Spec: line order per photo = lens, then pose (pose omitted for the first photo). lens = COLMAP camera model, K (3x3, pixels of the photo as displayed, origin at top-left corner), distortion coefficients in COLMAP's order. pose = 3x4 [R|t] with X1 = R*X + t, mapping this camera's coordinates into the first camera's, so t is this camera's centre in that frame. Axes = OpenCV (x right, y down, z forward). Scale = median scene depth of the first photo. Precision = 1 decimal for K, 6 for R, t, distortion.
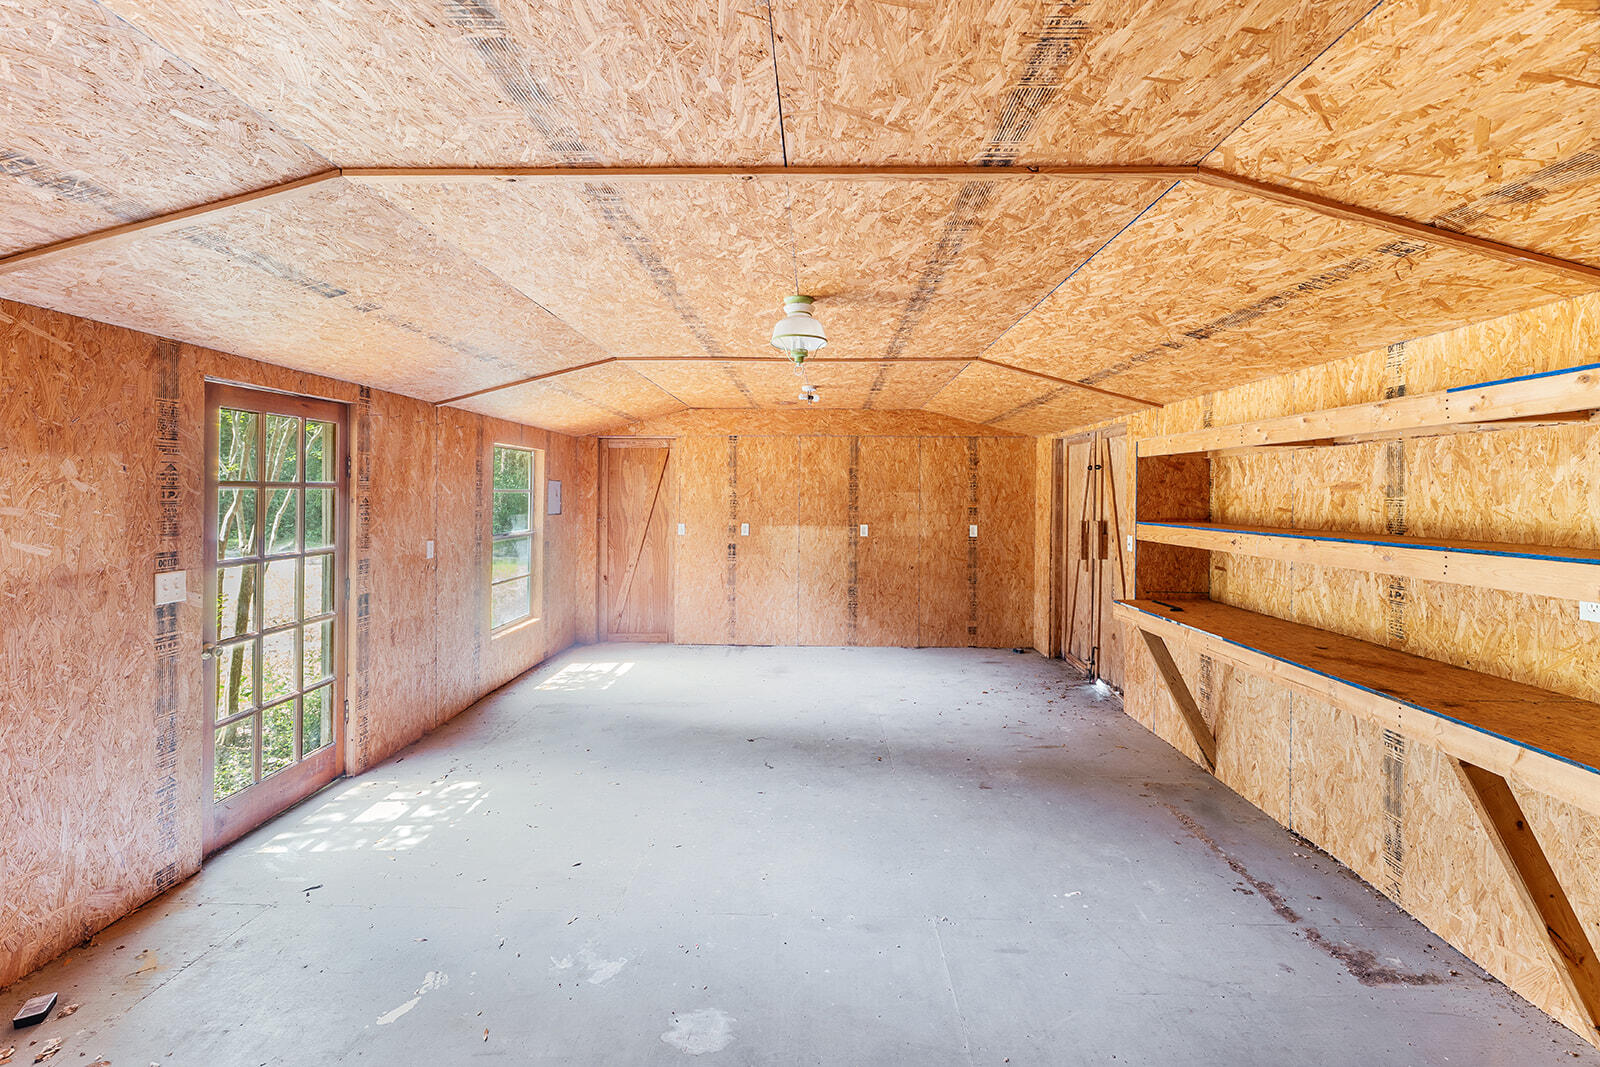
lens RADIAL K [[650.5, 0, 800.1], [0, 650.5, 493.7], [0, 0, 1]] dist [-0.013453, 0.003837]
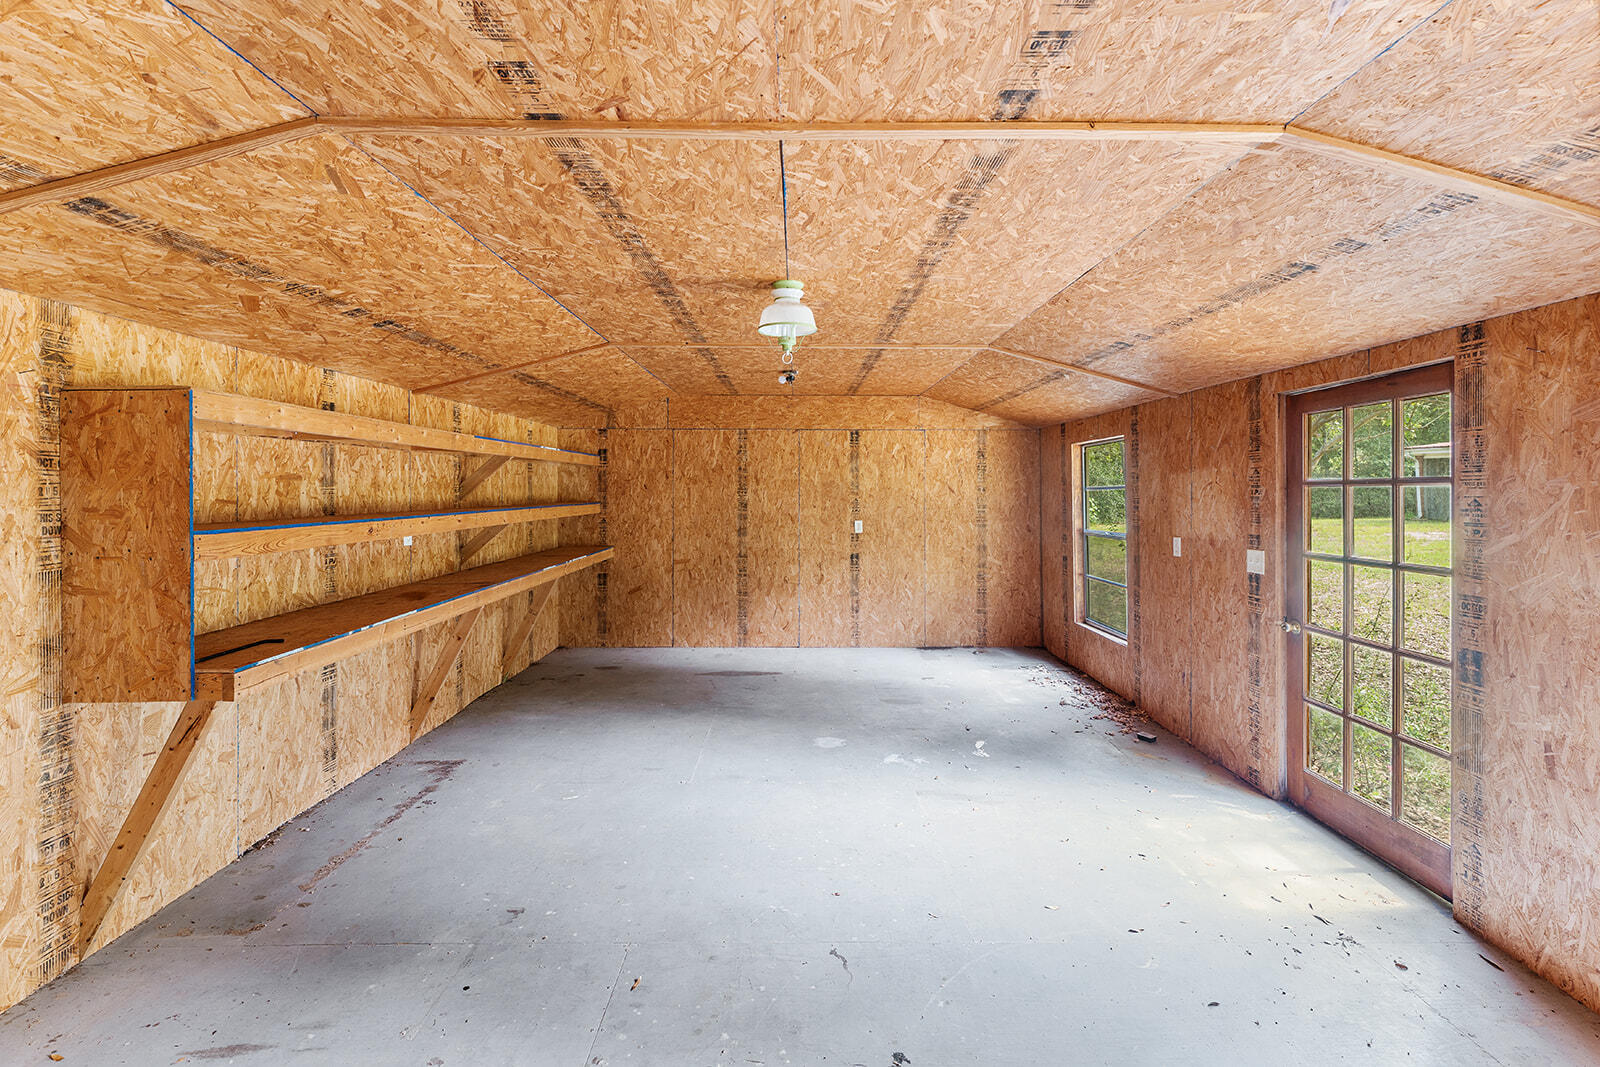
lens RADIAL K [[650.5, 0, 800.1], [0, 650.5, 493.7], [0, 0, 1]] dist [-0.013453, 0.003837]
pose [[-0.999394, -0.007158, -0.034053, 0.013216], [-0.007403, 0.999948, 0.007072, 0.002750], [0.034001, 0.007320, -0.999395, 2.295931]]
